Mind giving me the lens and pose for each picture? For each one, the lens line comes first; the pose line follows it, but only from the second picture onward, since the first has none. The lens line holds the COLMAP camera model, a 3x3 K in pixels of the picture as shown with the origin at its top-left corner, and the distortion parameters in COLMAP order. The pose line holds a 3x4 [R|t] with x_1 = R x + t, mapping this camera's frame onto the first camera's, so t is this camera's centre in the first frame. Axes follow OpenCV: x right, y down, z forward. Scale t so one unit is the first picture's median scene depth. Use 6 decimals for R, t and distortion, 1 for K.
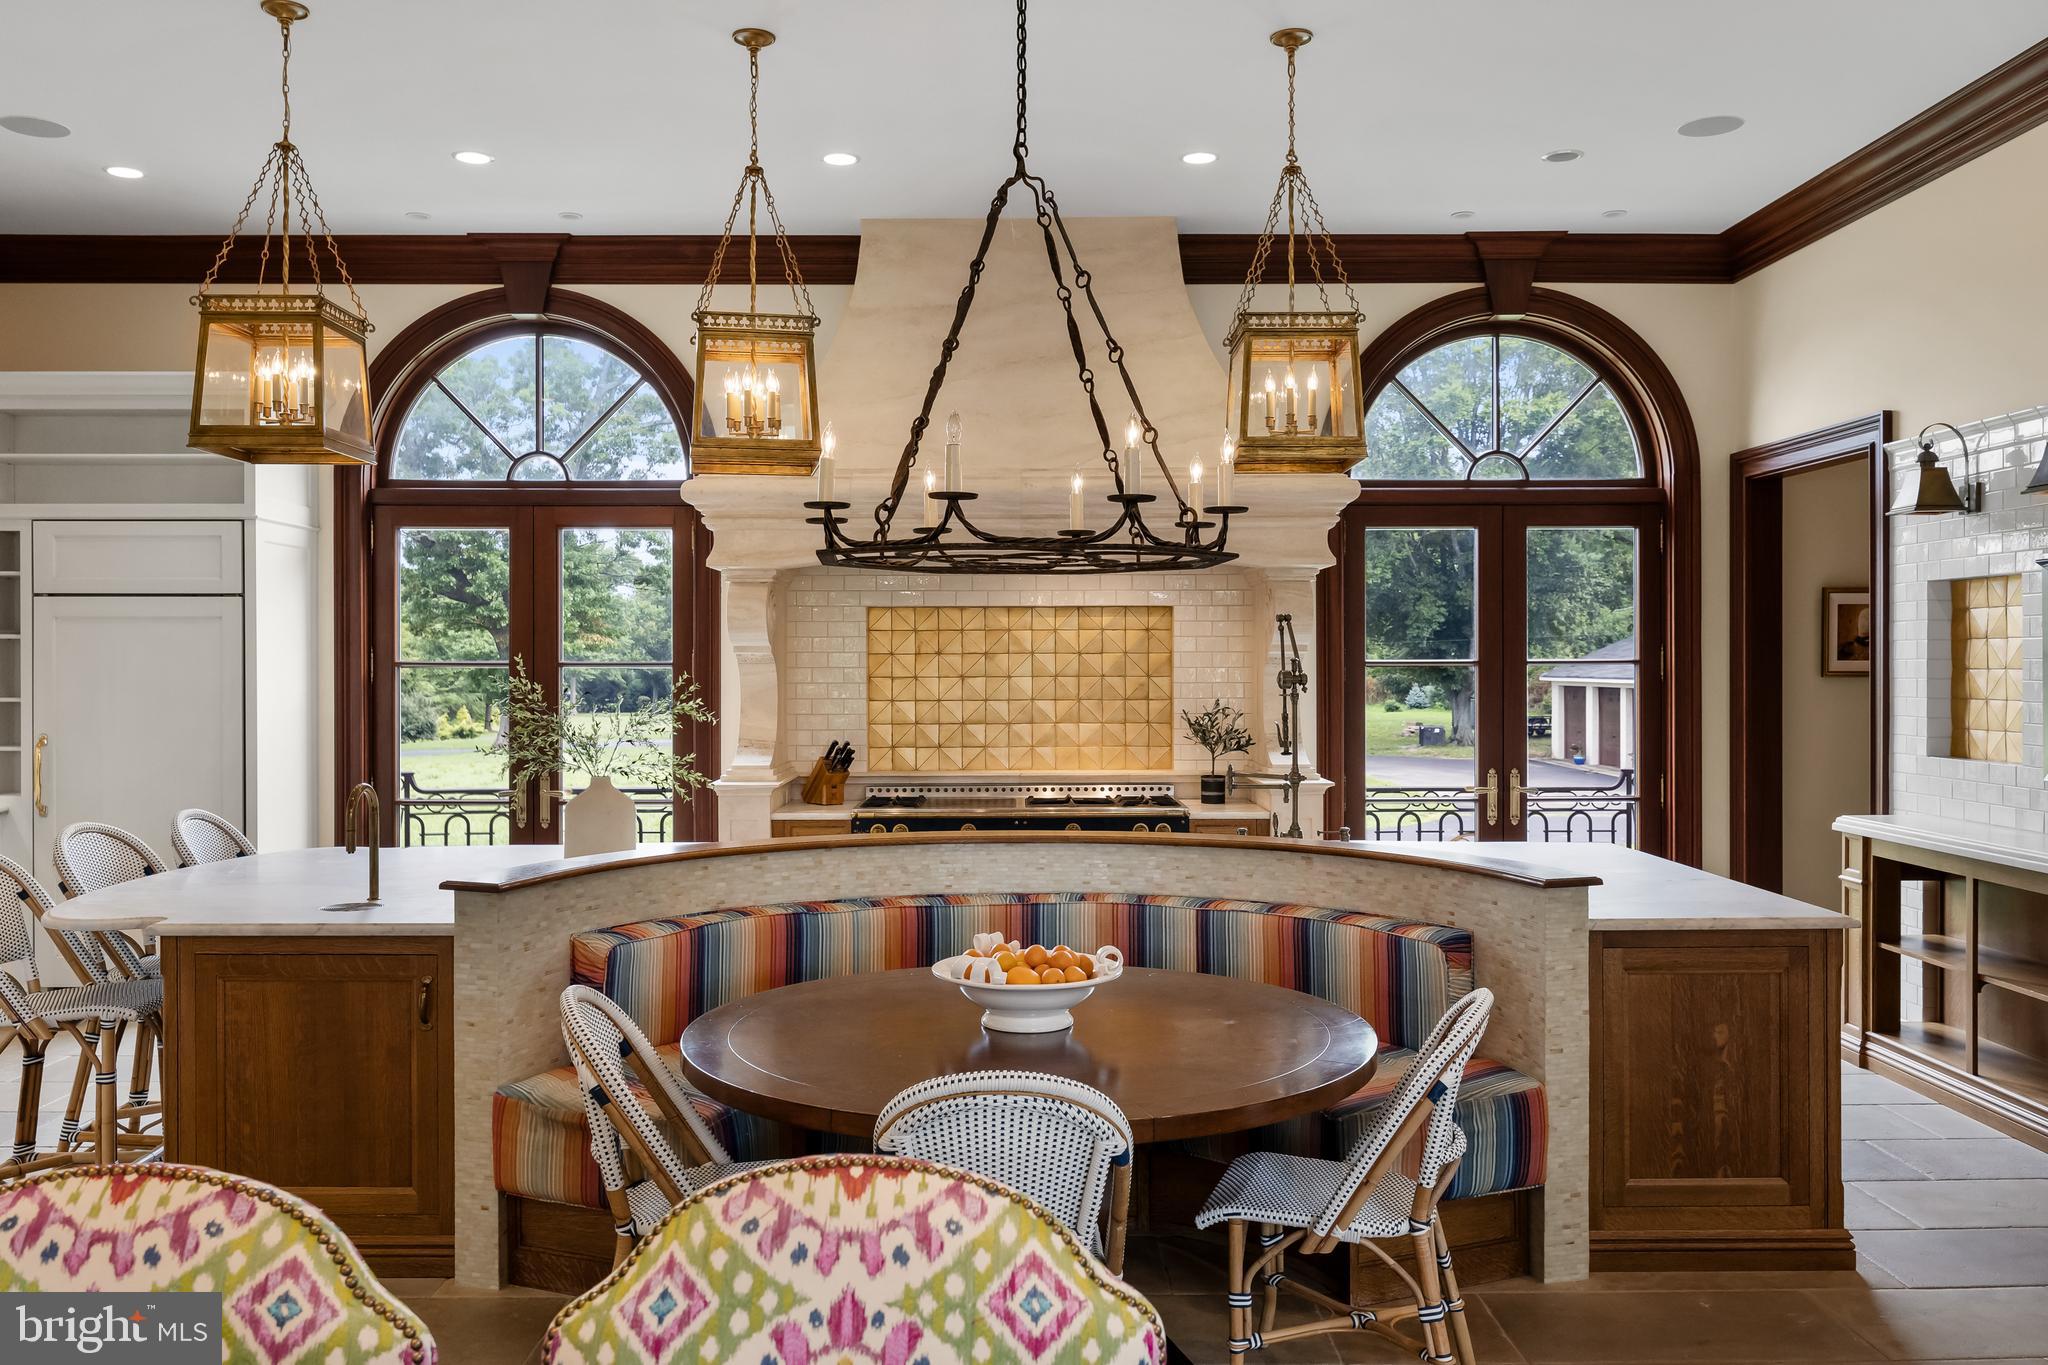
lens RADIAL K [[1605.0, 0, 1020.3], [0, 1605.0, 669.4], [0, 0, 1]] dist [-0.002381, -0.001257]
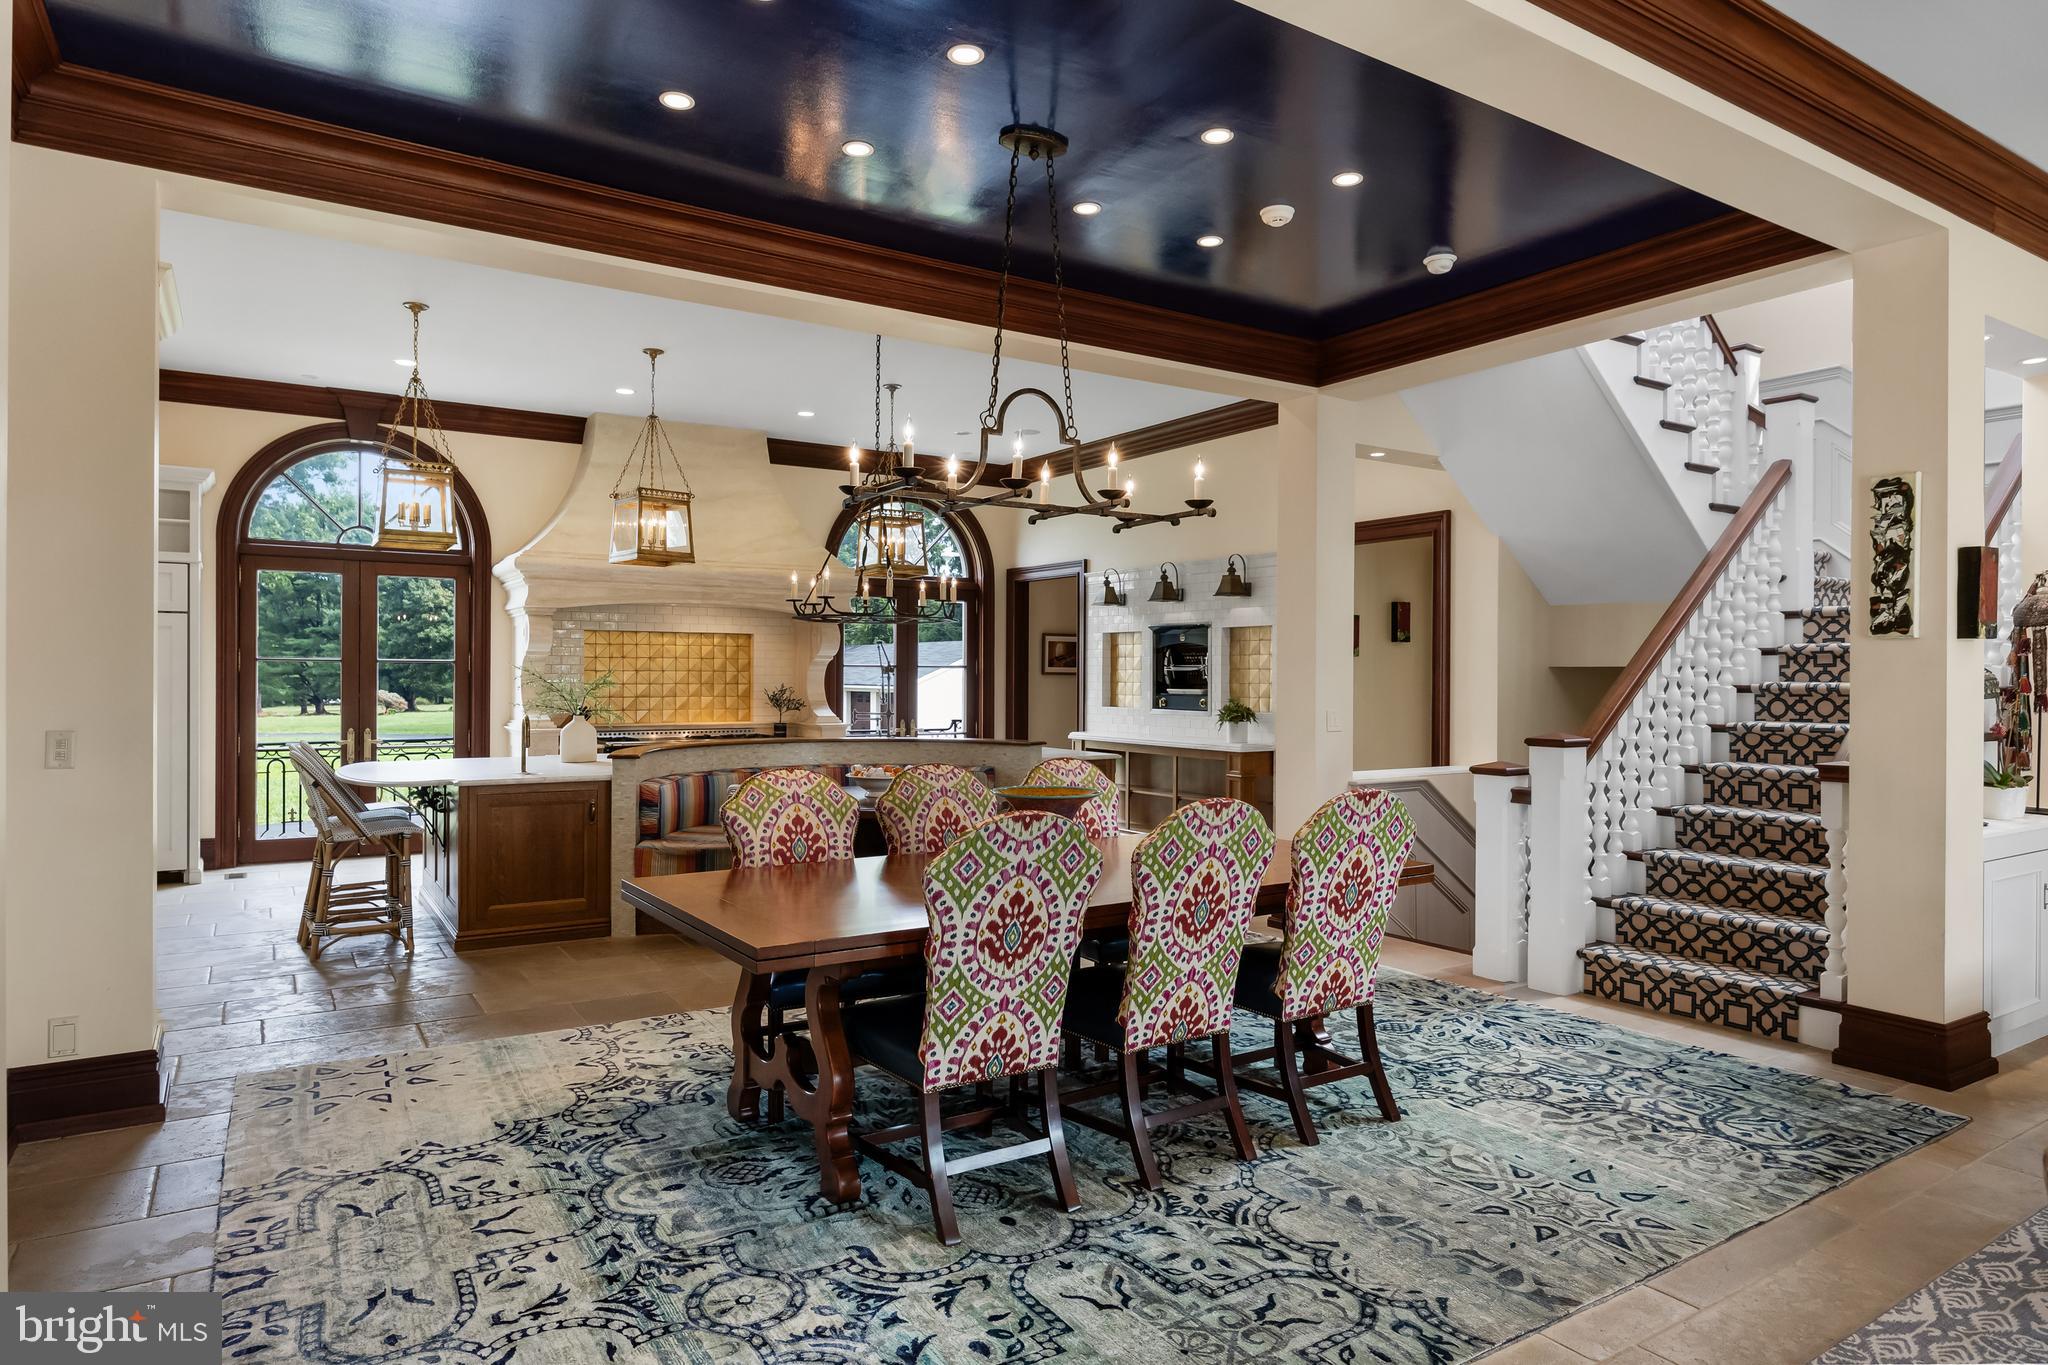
lens RADIAL K [[1213.0, 0, 1024.0], [0, 1213.0, 682.5], [0, 0, 1]] dist [-0.005727, -0.000070]
pose [[0.845251, 0.004482, 0.534350, -0.500332], [-0.005538, 0.999985, 0.000373, 0.018884], [-0.534340, -0.003275, 0.845263, -0.466107]]
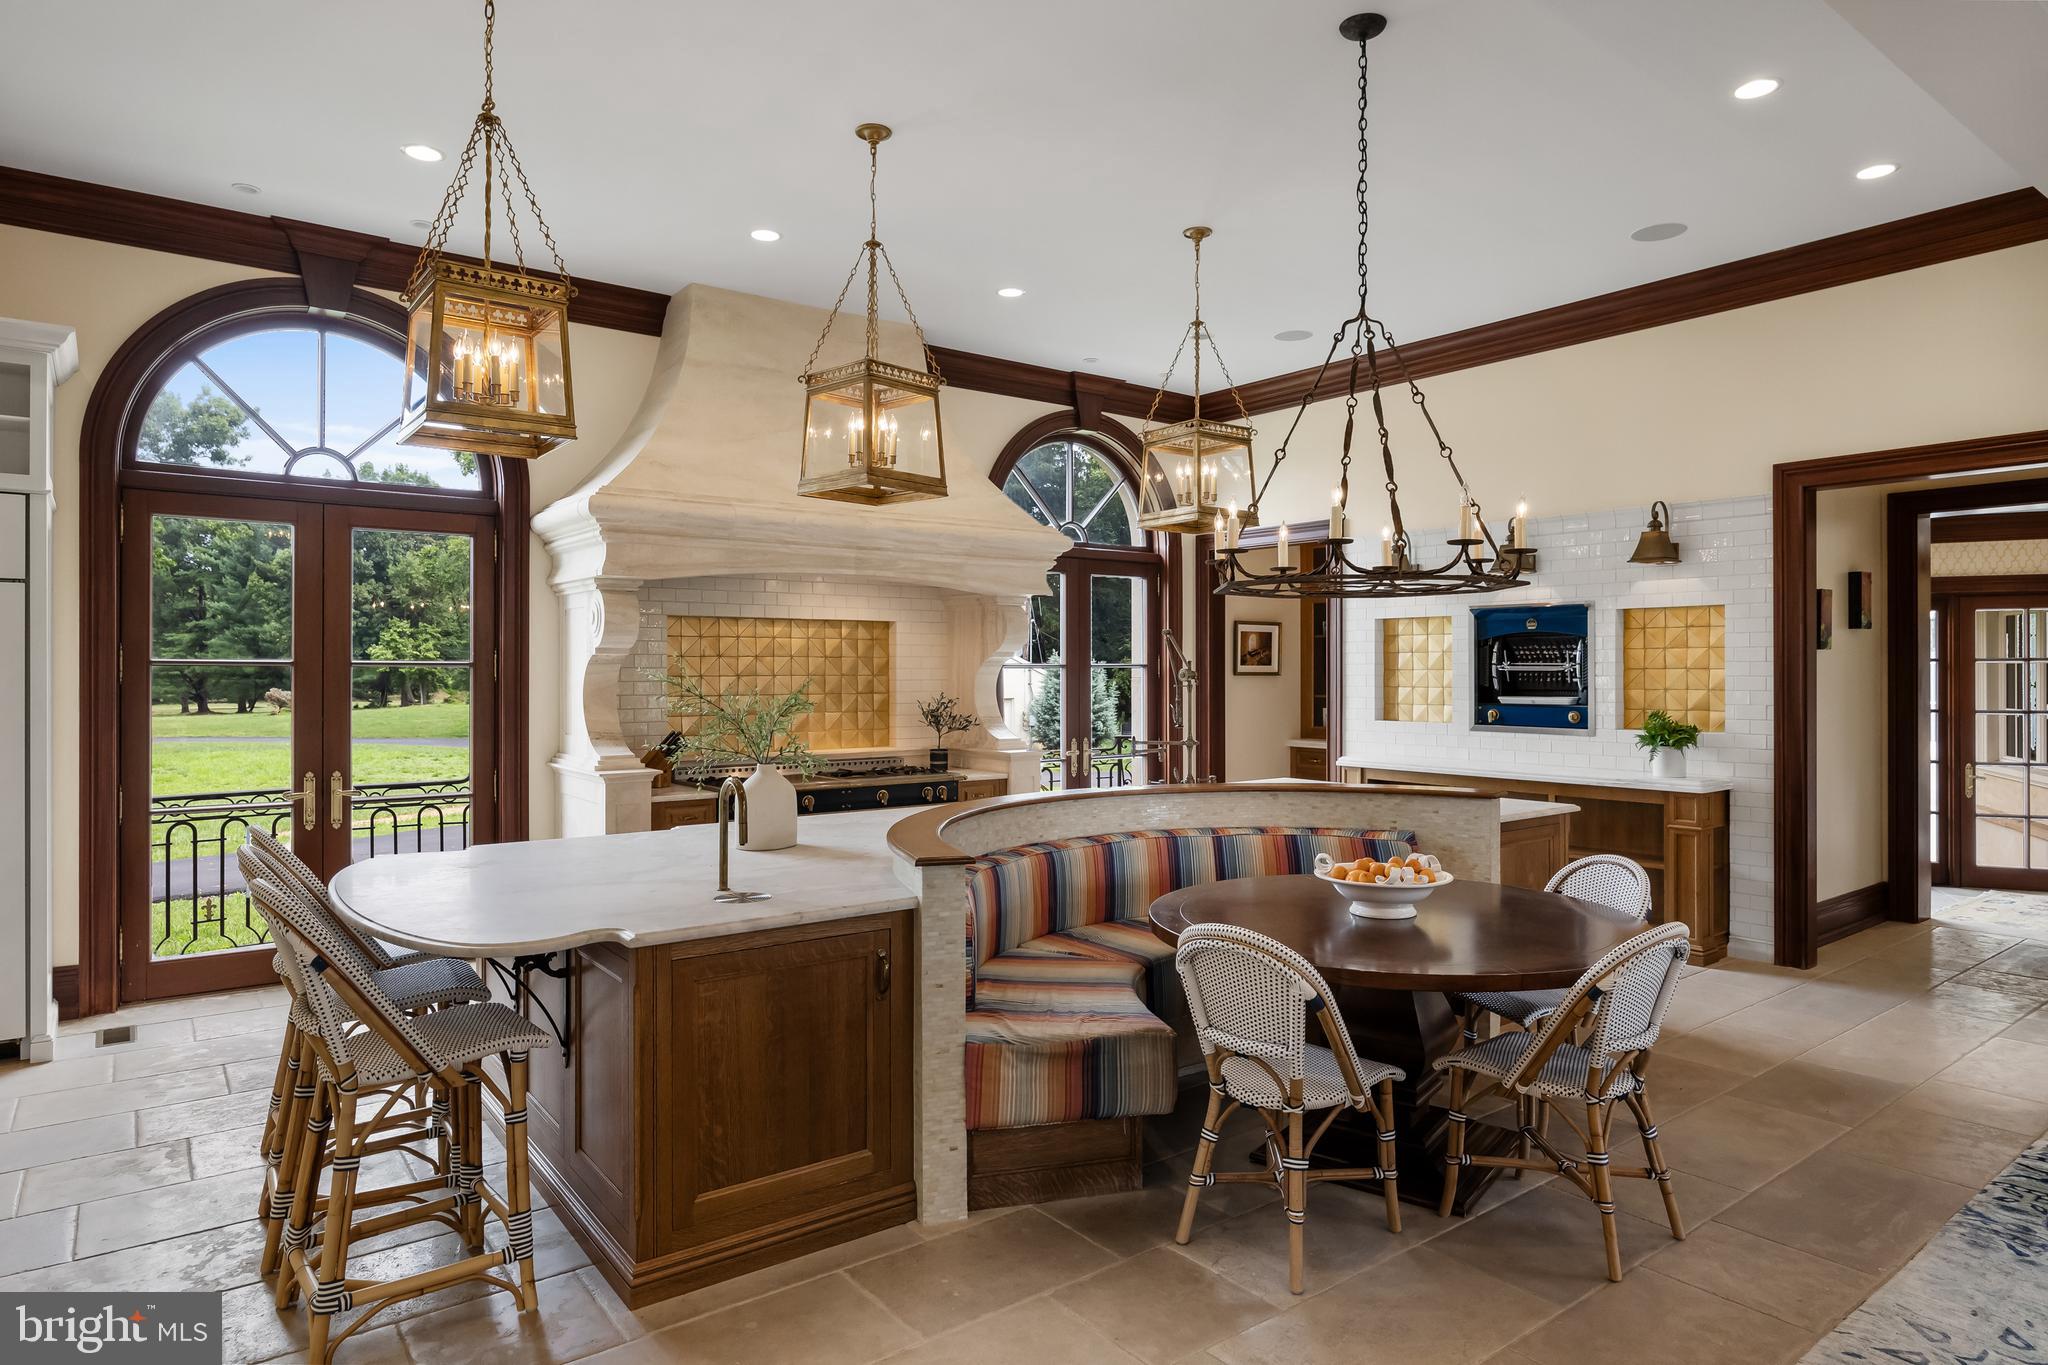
lens RADIAL K [[1186.3, 0, 1031.1], [0, 1186.3, 669.6], [0, 0, 1]] dist [-0.011835, -0.000160]
pose [[0.795633, 0.002109, 0.605775, -0.512617], [0.000255, 0.999993, -0.003817, 0.004424], [-0.605779, 0.003191, 0.795627, 0.203580]]
